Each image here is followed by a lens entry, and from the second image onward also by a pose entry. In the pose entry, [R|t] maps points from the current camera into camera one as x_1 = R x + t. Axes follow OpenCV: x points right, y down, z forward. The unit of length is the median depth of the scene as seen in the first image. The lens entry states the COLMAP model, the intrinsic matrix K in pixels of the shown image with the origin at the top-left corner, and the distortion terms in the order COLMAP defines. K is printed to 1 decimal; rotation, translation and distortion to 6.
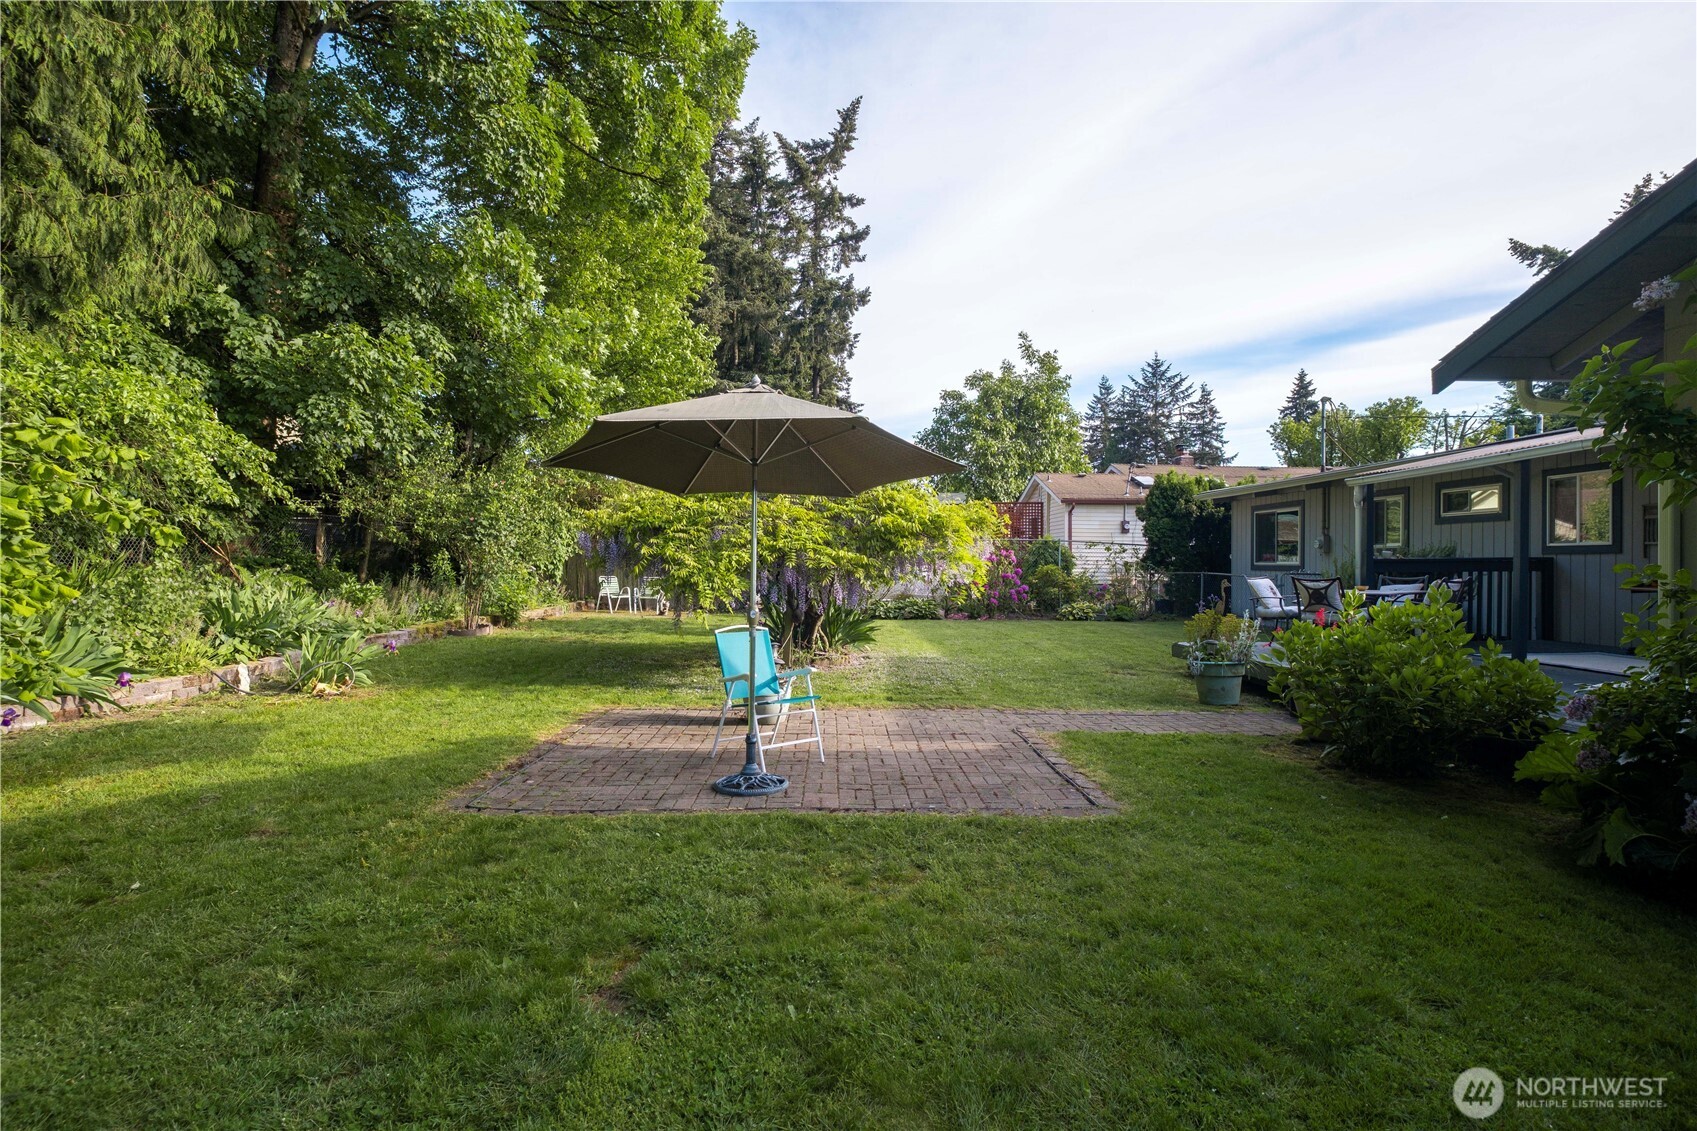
lens RADIAL K [[839.1, 0, 828.3], [0, 839.1, 555.0], [0, 0, 1]] dist [-0.004560, -0.000008]
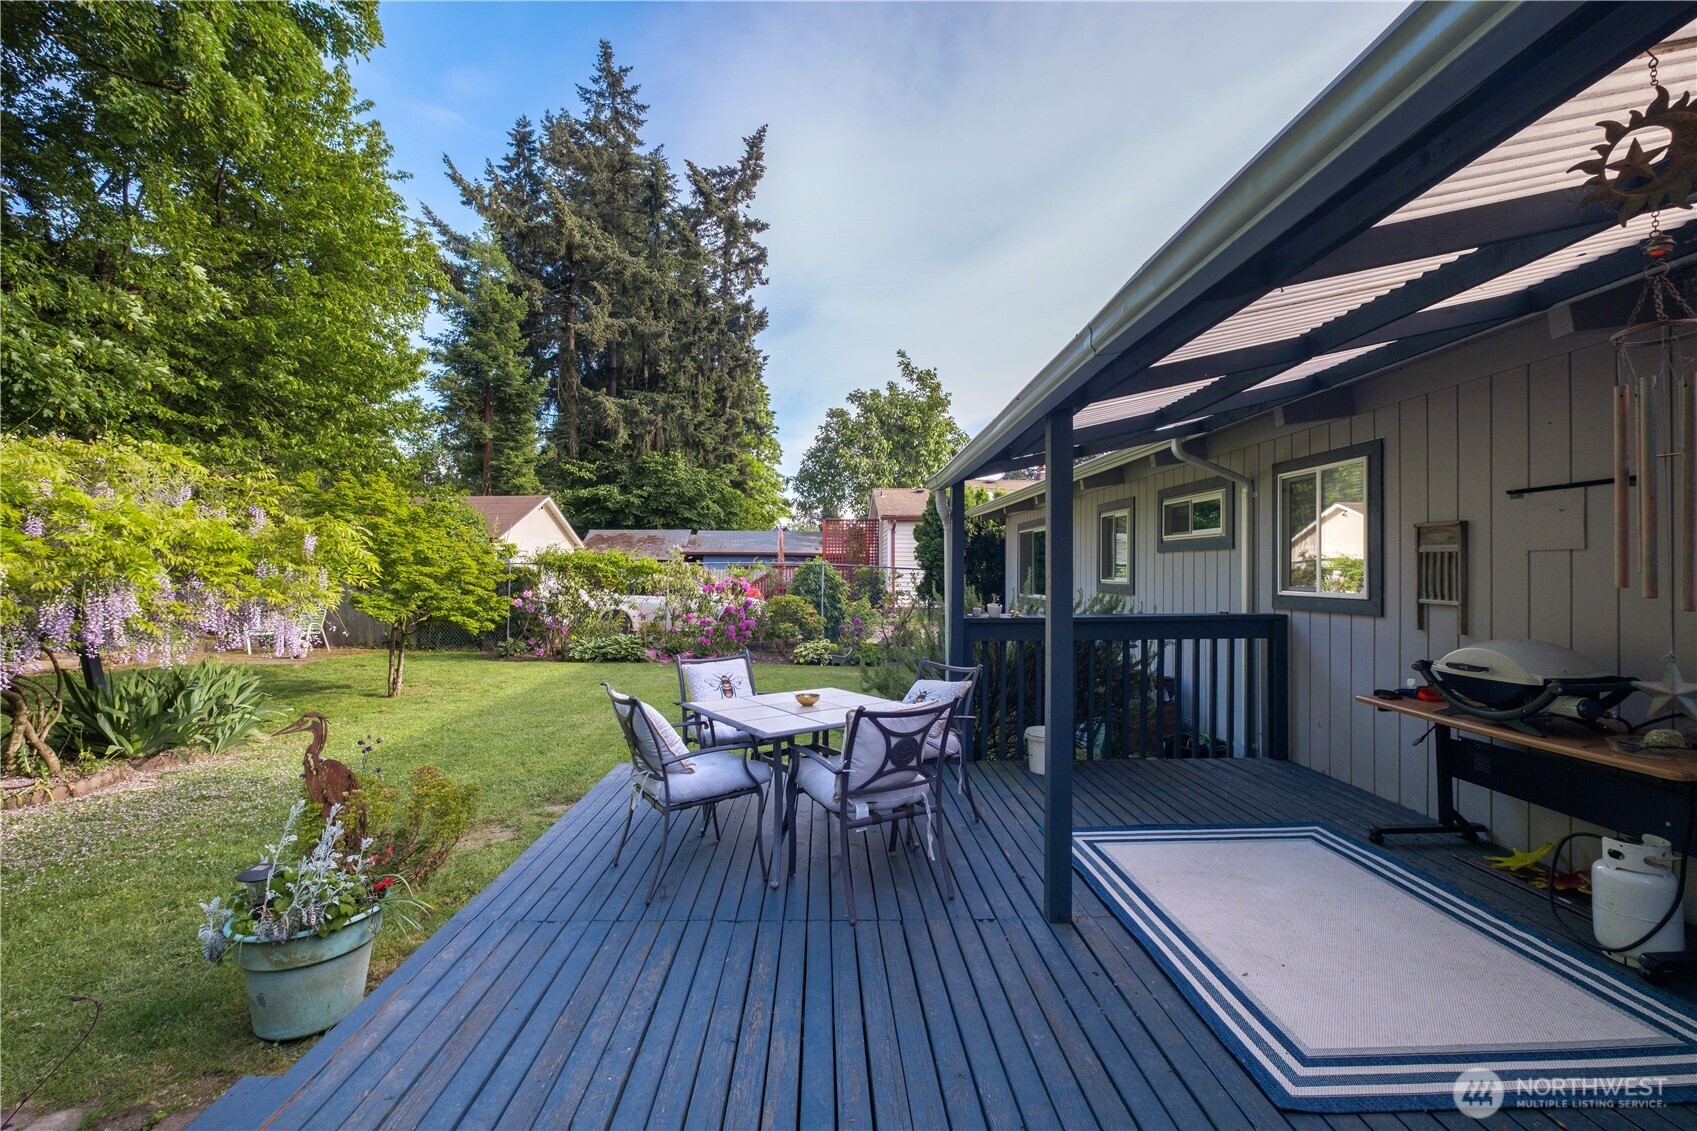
lens RADIAL K [[728.0, 0, 843.5], [0, 728.0, 561.2], [0, 0, 1]] dist [0.002654, -0.003855]
pose [[0.999876, -0.000302, 0.015755, 0.136795], [0.000397, 0.999981, -0.006077, -0.007651], [-0.015753, 0.006082, 0.999857, 0.124648]]
